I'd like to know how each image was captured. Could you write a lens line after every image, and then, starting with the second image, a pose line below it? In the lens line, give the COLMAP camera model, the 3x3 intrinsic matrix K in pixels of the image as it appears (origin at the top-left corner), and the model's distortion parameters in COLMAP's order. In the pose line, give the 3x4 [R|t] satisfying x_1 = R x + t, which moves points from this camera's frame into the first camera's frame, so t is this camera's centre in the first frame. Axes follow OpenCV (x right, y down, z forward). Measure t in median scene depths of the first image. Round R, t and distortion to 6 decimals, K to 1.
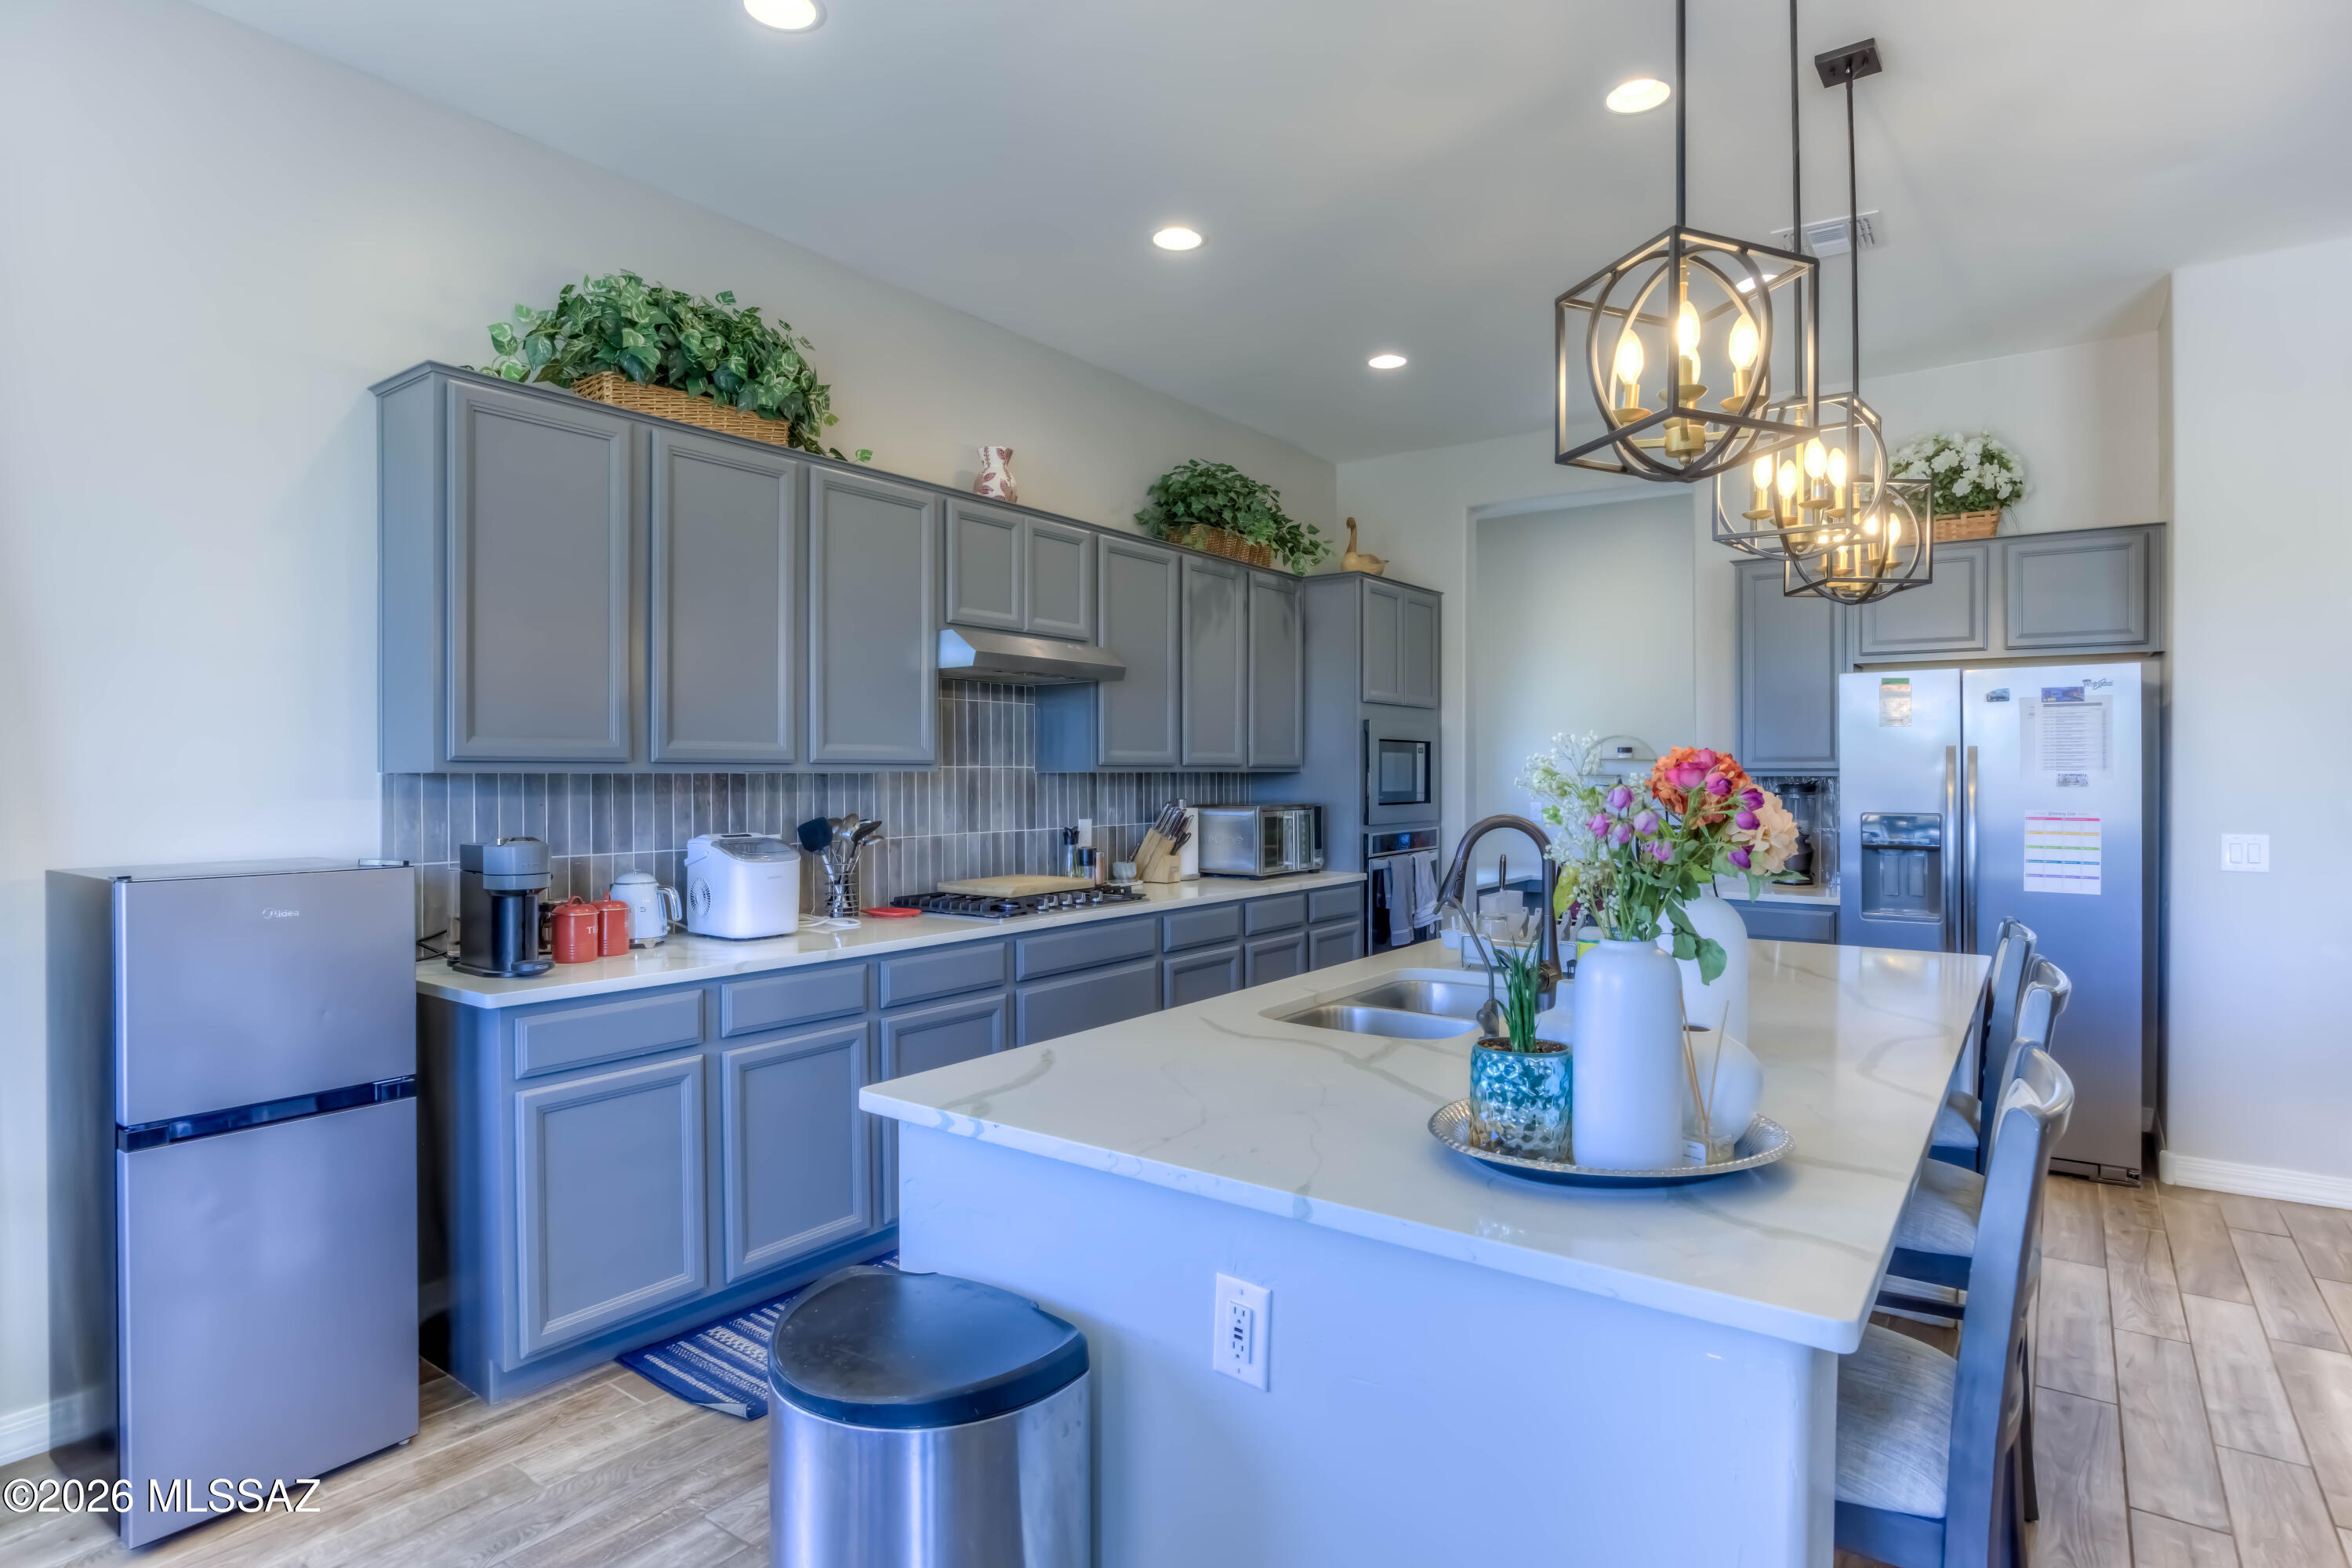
lens RADIAL K [[1259.0, 0, 1243.5], [0, 1259.0, 767.7], [0, 0, 1]] dist [-0.026876, 0.008730]
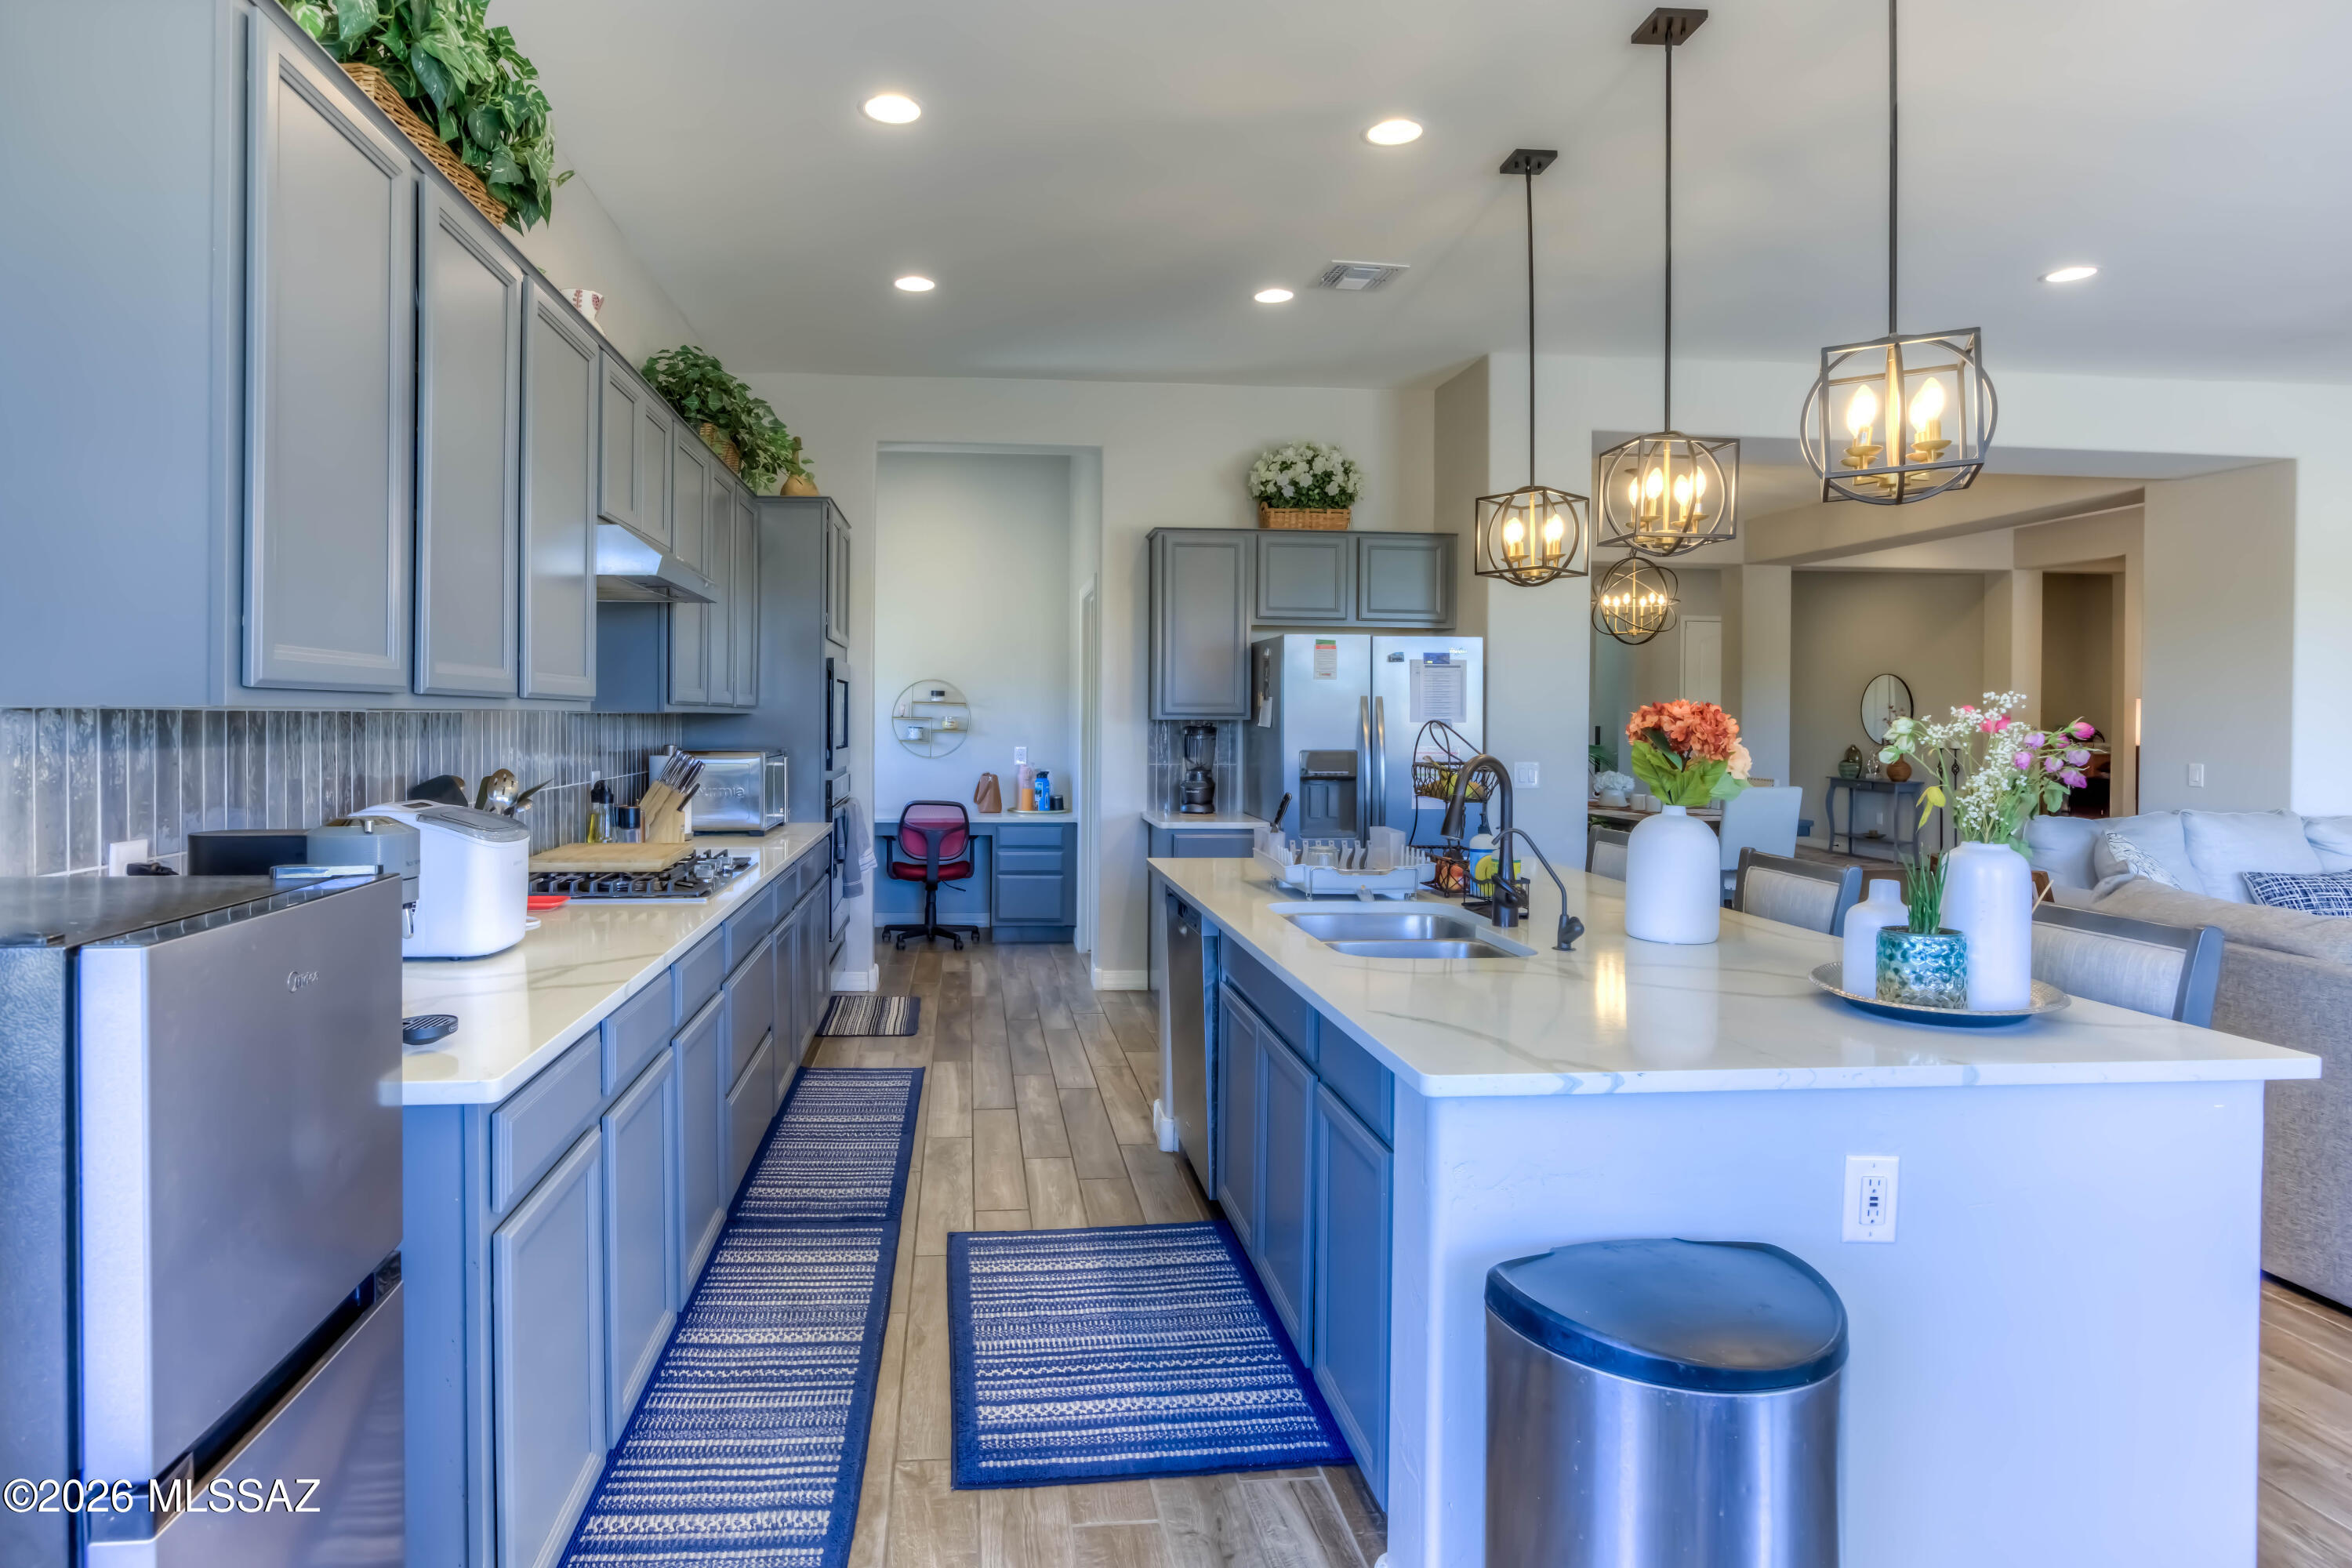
lens RADIAL K [[1259.0, 0, 1081.8], [0, 1259.0, 722.9], [0, 0, 1]] dist [-0.026876, 0.008730]
pose [[0.764690, 0.000183, 0.644398, -0.457299], [-0.007335, 0.999938, 0.008420, 0.001131], [-0.644357, -0.011165, 0.764644, 0.208008]]
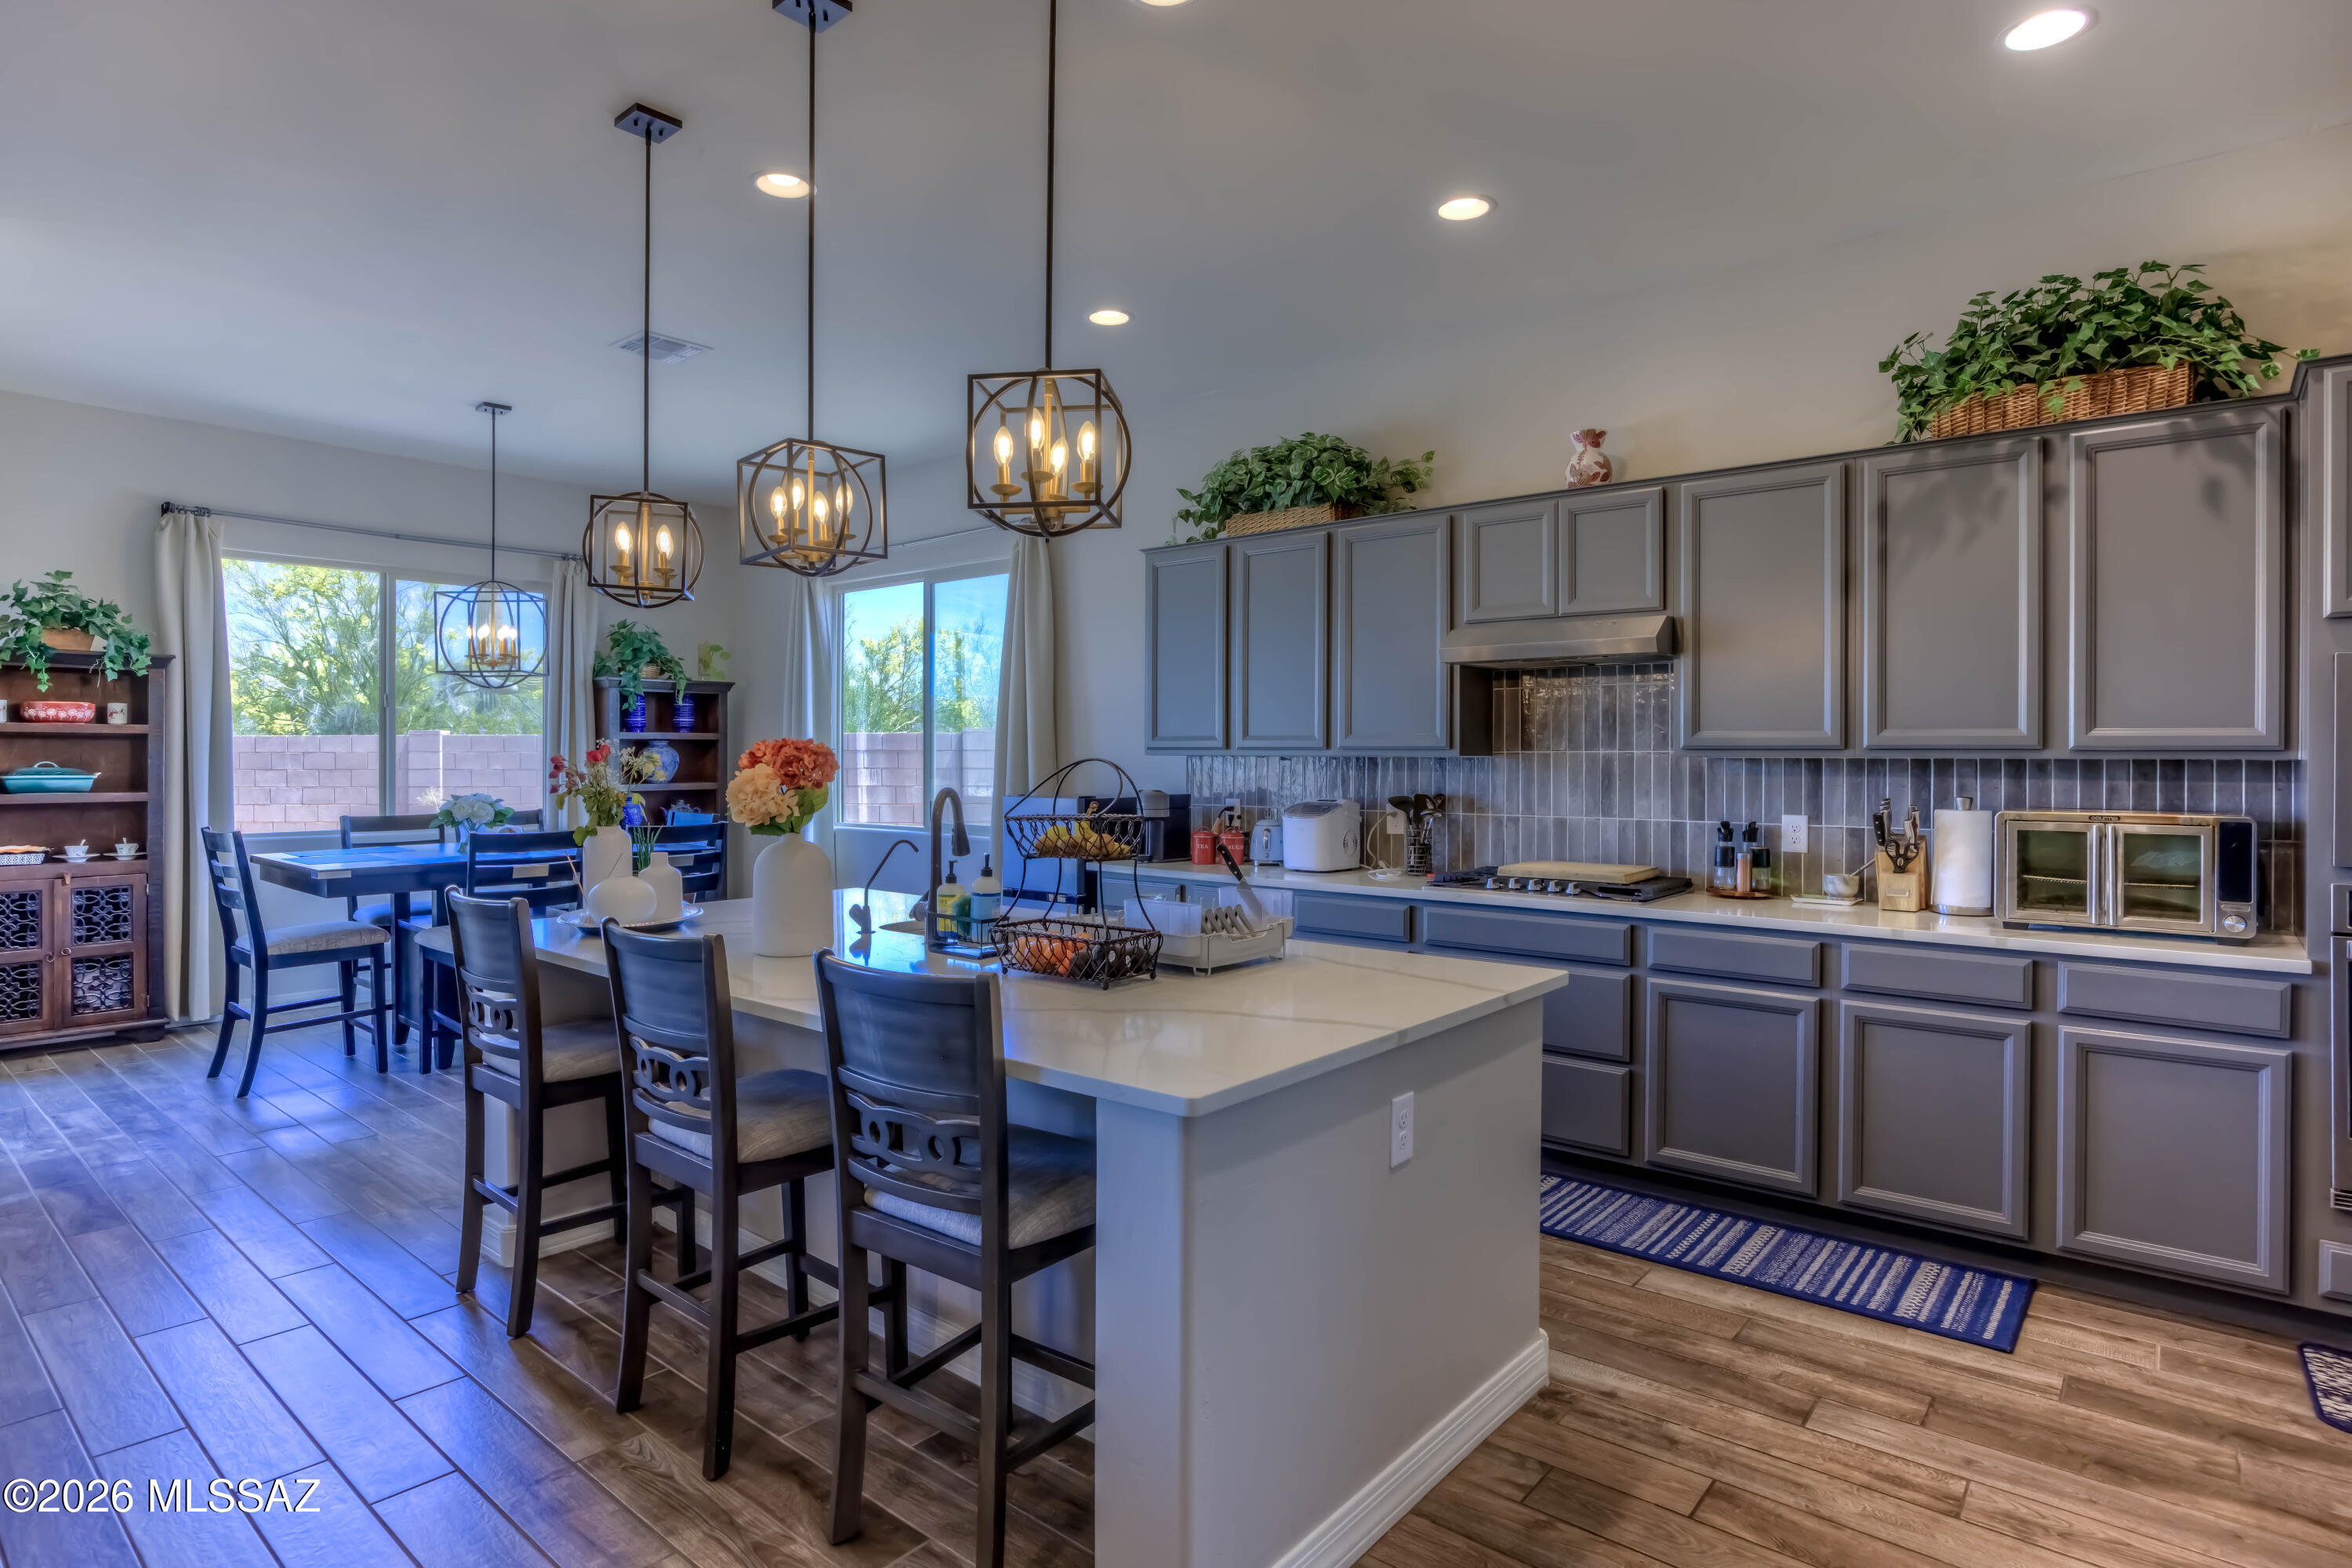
lens RADIAL K [[1259.0, 0, 1171.4], [0, 1259.0, 761.2], [0, 0, 1]] dist [-0.026876, 0.008730]
pose [[-0.111443, 0.002745, -0.993767, 0.812161], [0.001023, 0.999996, 0.002647, 0.003817], [0.993770, -0.000722, -0.111445, 0.770724]]
